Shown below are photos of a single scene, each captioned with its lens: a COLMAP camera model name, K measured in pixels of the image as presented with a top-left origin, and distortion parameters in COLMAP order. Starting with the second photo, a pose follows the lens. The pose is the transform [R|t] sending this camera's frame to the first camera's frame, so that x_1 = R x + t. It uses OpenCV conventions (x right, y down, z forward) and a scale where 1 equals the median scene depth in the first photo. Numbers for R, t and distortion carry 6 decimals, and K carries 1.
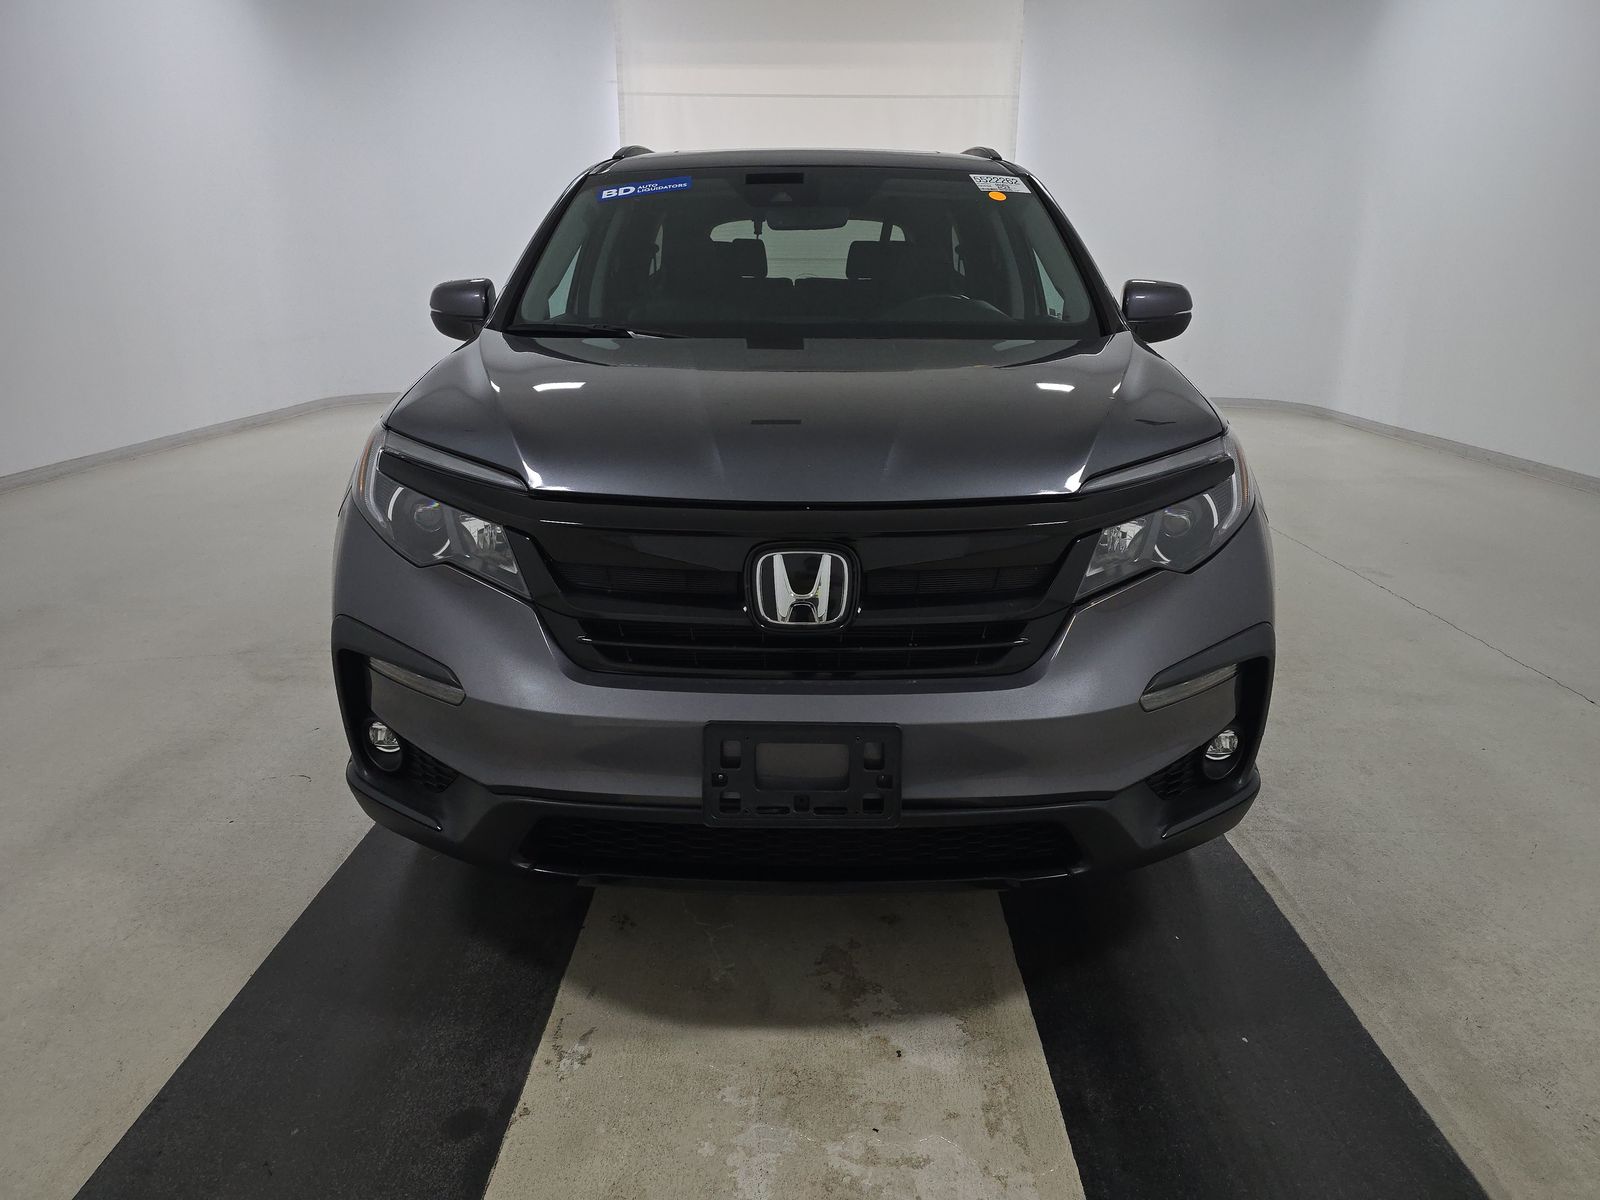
lens RADIAL K [[1069.3, 0, 795.2], [0, 1069.3, 596.3], [0, 0, 1]] dist [0.009444, -0.000698]
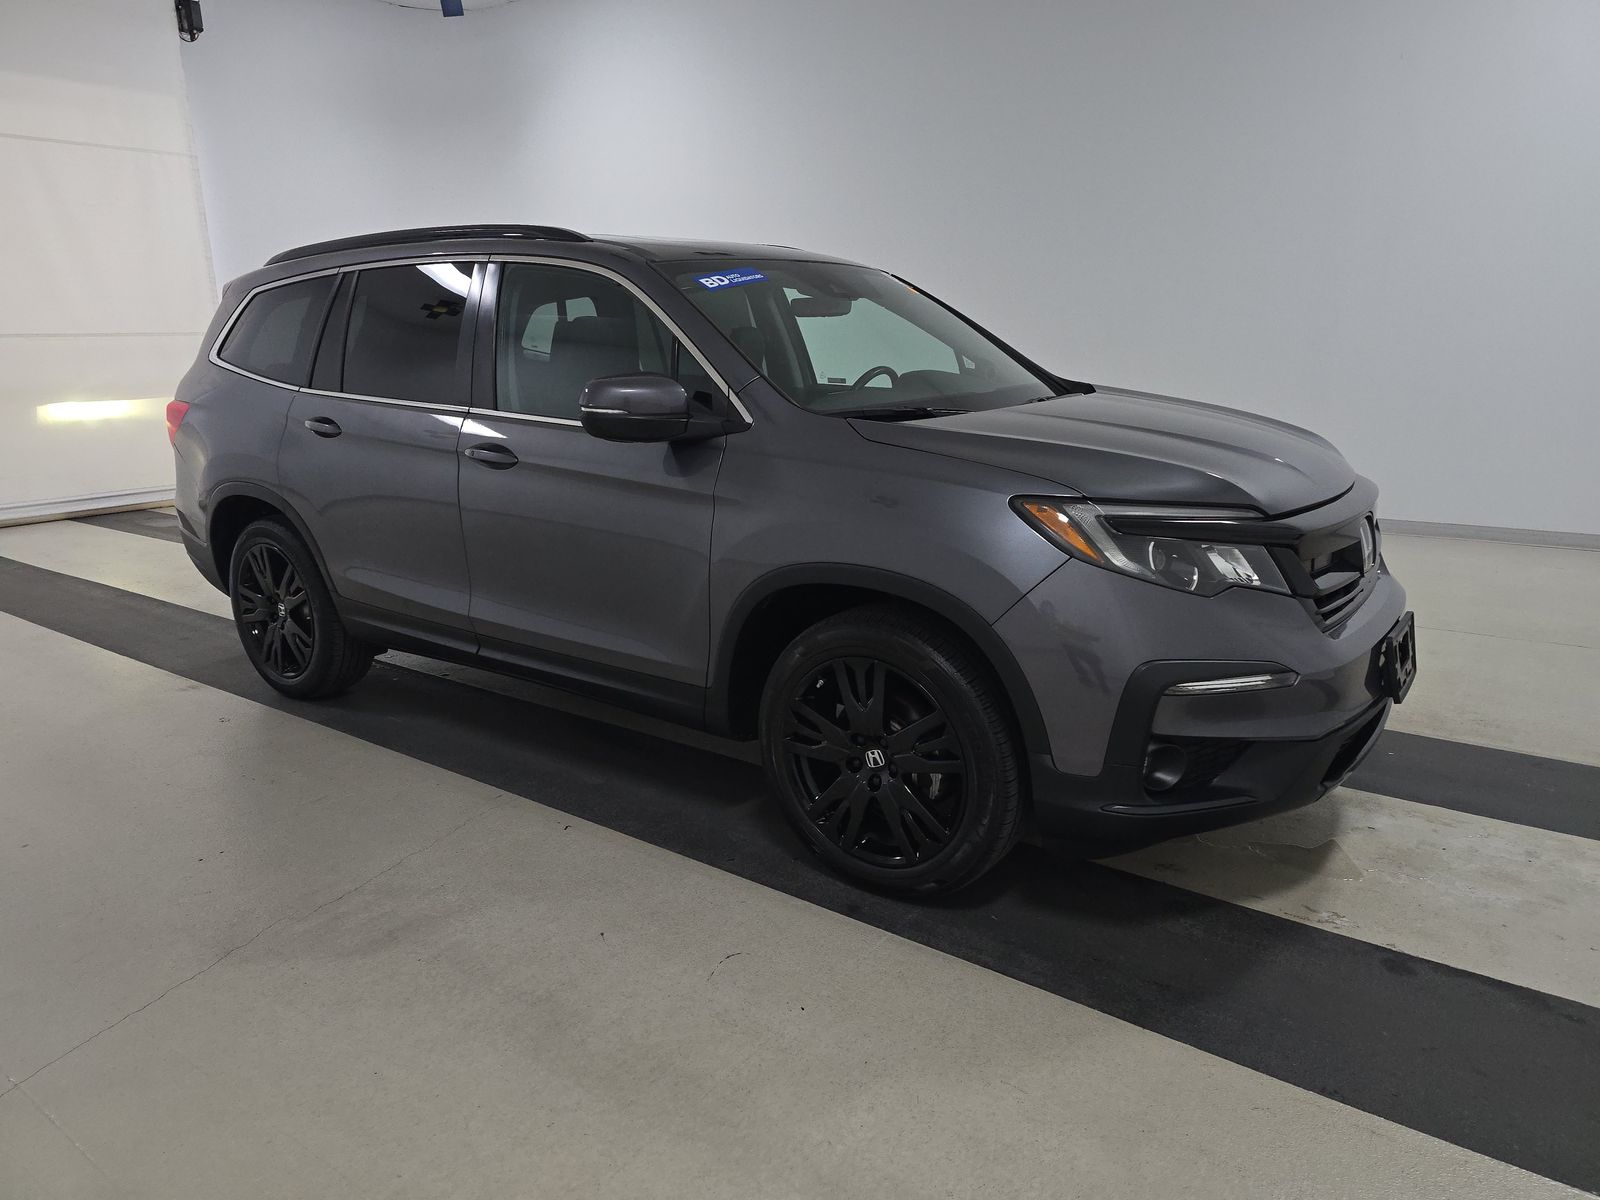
lens RADIAL K [[1069.3, 0, 803.0], [0, 1069.3, 601.6], [0, 0, 1]] dist [0.009444, -0.000698]
pose [[0.593713, -0.216086, 0.775120, -1.530742], [0.255994, 0.963945, 0.072644, -0.224783], [-0.762871, 0.155296, 0.627623, 0.575849]]
